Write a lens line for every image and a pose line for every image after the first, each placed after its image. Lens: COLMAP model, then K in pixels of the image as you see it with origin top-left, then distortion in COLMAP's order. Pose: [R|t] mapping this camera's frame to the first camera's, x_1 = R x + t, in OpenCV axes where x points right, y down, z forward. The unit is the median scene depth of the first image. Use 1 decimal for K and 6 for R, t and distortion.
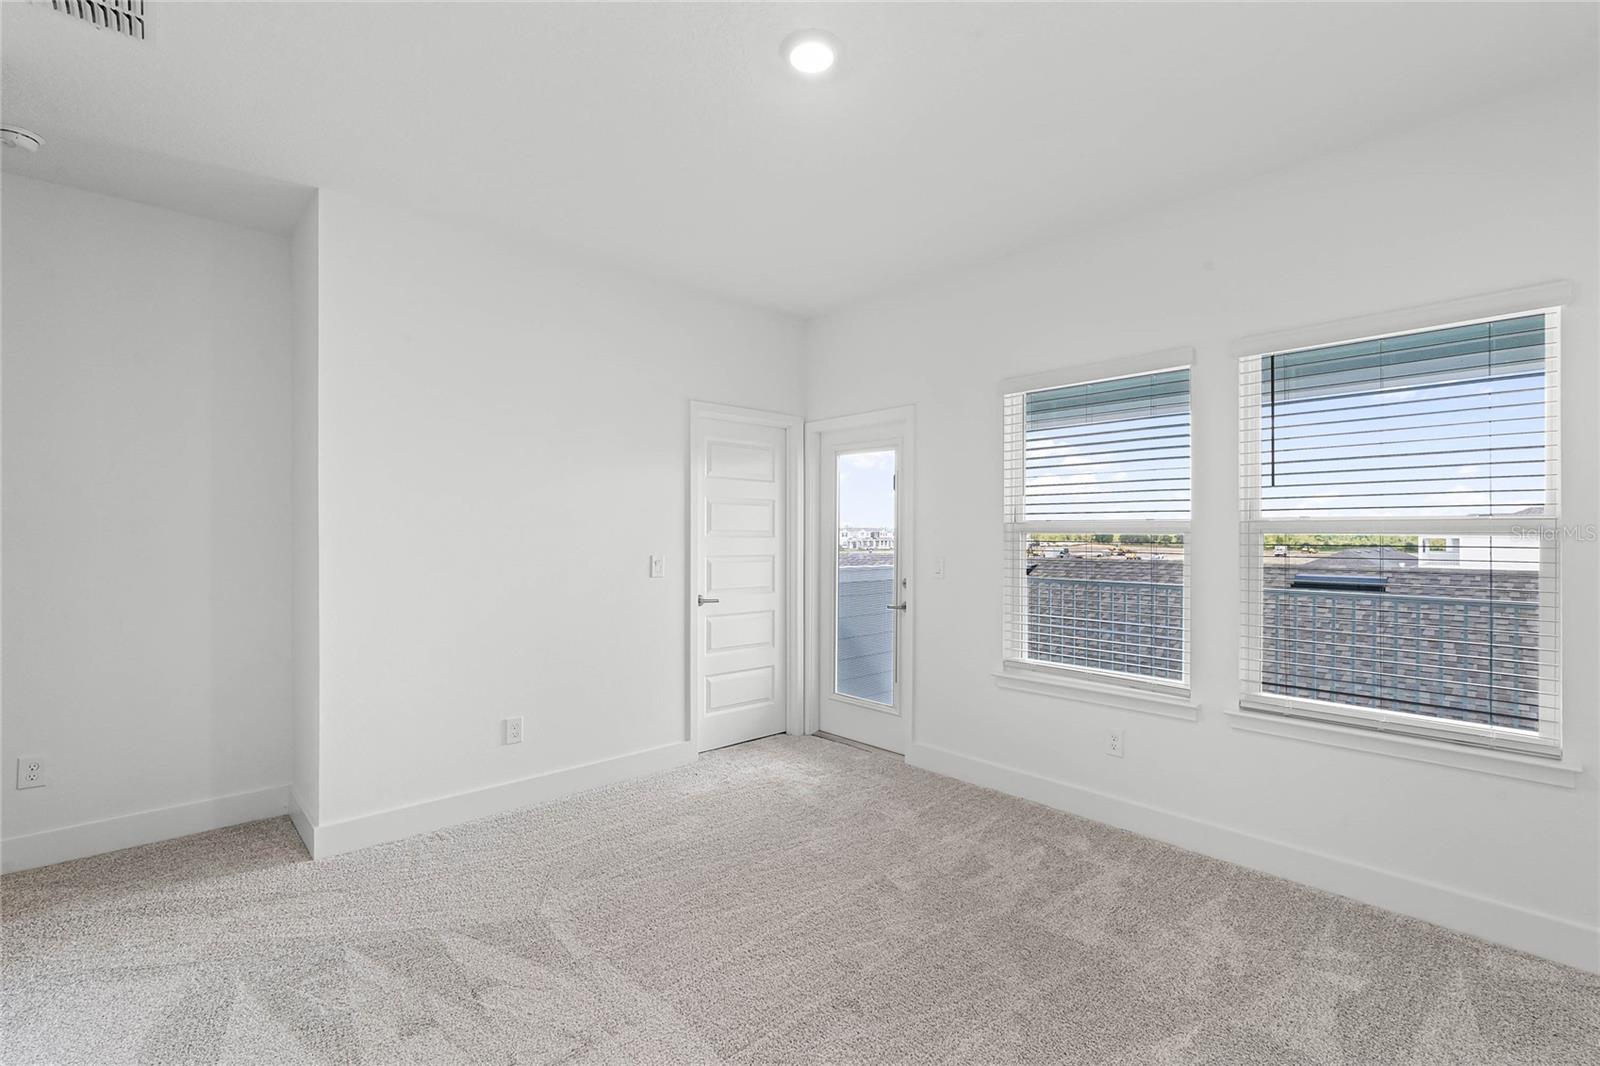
lens RADIAL K [[719.6, 0, 800.0], [0, 719.6, 533.0], [0, 0, 1]] dist [0.000628, -0.008798]
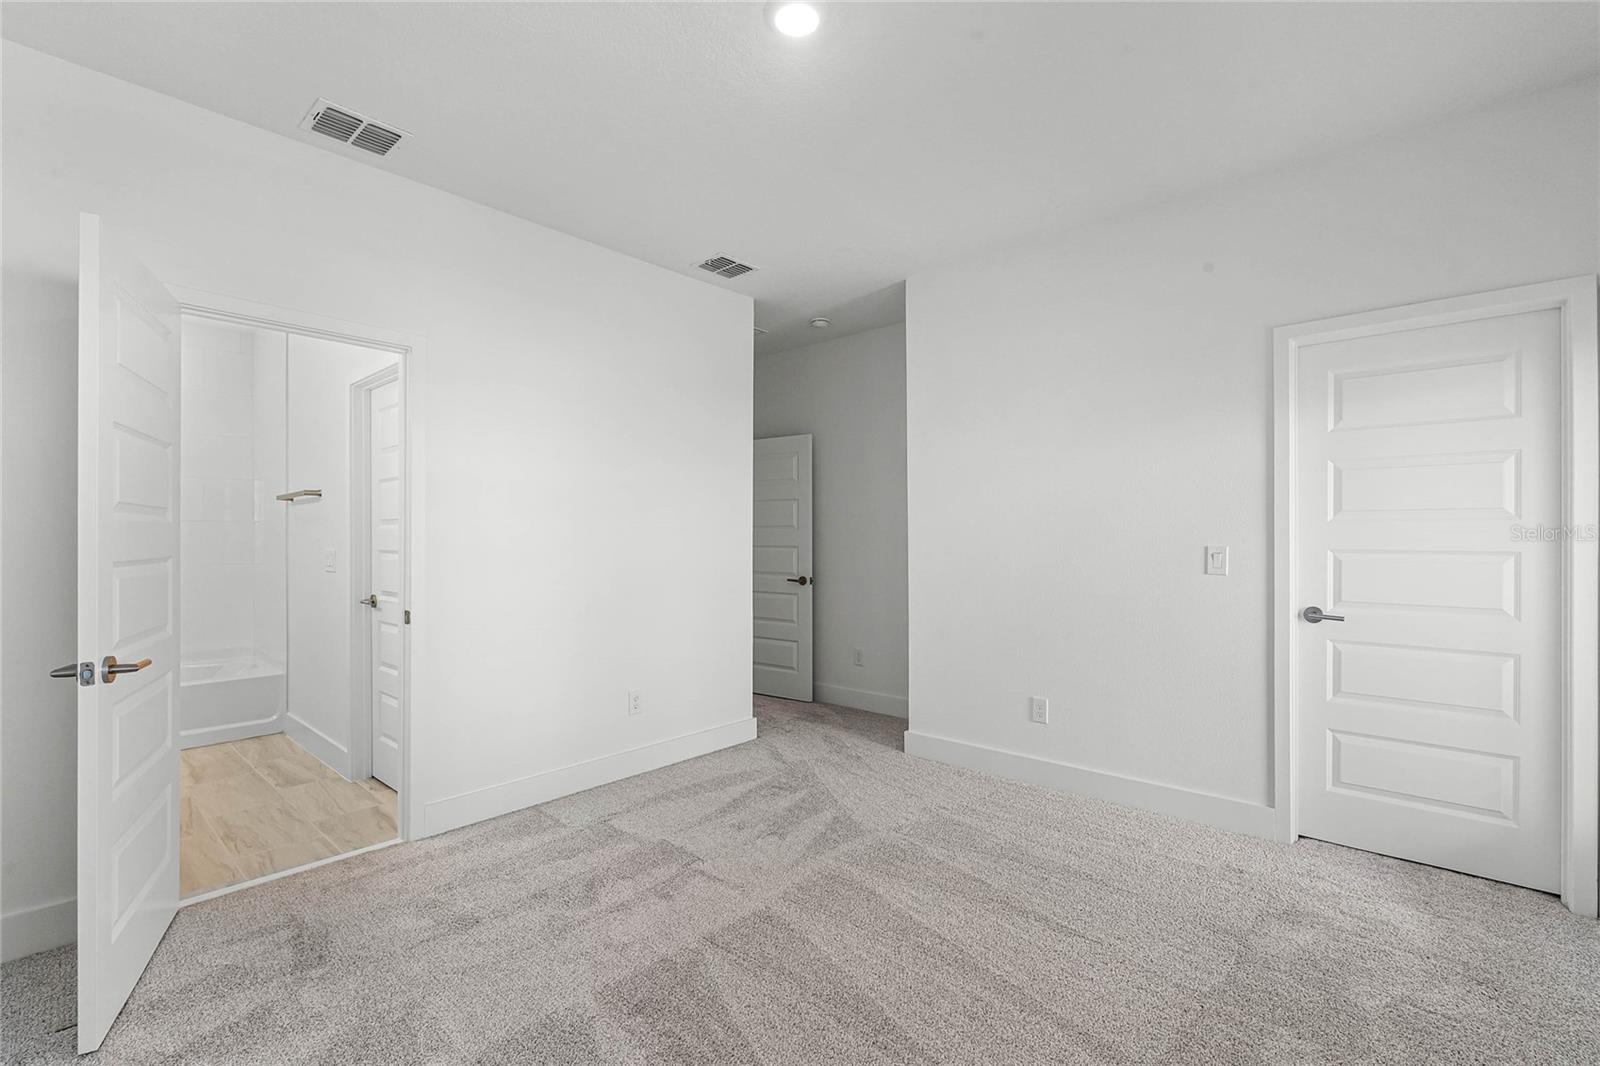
lens RADIAL K [[719.6, 0, 800.0], [0, 719.6, 533.0], [0, 0, 1]] dist [0.000628, -0.008798]
pose [[0.068584, -0.010718, -0.997588, 0.631917], [0.006059, 0.999928, -0.010327, 0.026112], [0.997627, -0.005336, 0.068644, 0.592470]]
